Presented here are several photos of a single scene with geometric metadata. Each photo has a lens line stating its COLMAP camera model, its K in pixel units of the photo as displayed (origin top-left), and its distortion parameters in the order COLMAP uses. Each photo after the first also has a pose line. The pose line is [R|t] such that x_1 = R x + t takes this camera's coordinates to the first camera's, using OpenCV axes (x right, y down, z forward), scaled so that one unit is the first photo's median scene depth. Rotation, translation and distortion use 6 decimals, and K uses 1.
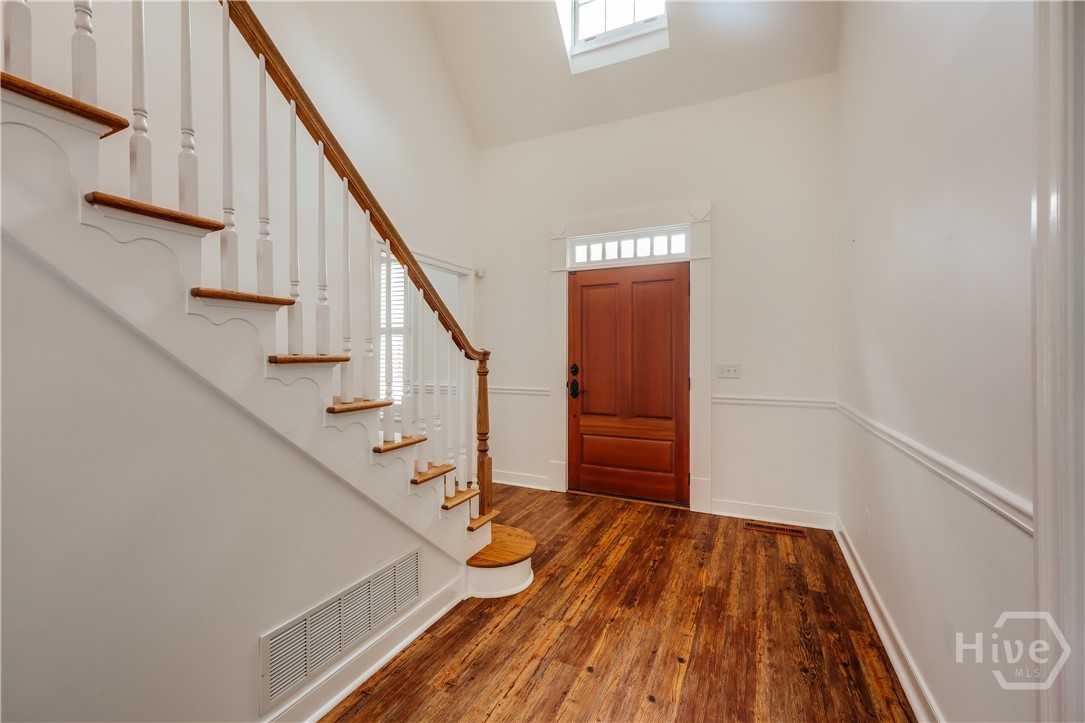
lens RADIAL K [[486.2, 0, 498.4], [0, 486.2, 364.6], [0, 0, 1]] dist [0.016292, 0.000068]
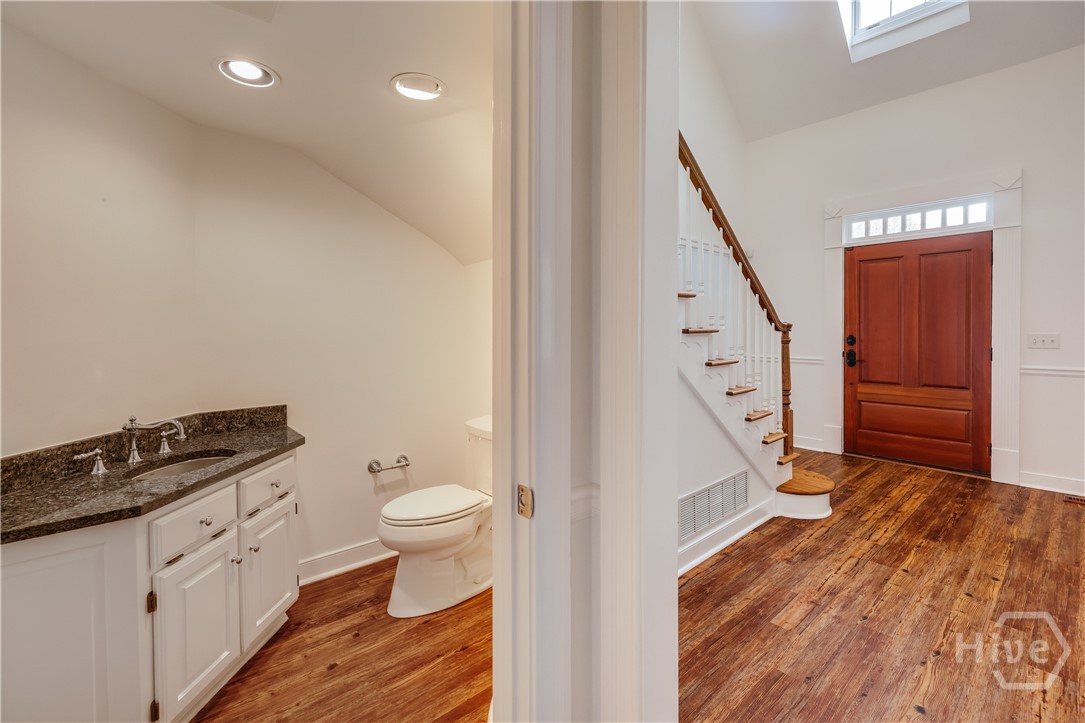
lens RADIAL K [[480.1, 0, 536.4], [0, 480.1, 343.3], [0, 0, 1]] dist [0.012005, -0.000497]
pose [[0.937256, 0.002434, -0.348633, -0.207757], [0.001910, 0.999925, 0.012113, 0.005374], [0.348636, -0.012019, 0.937181, -0.390684]]
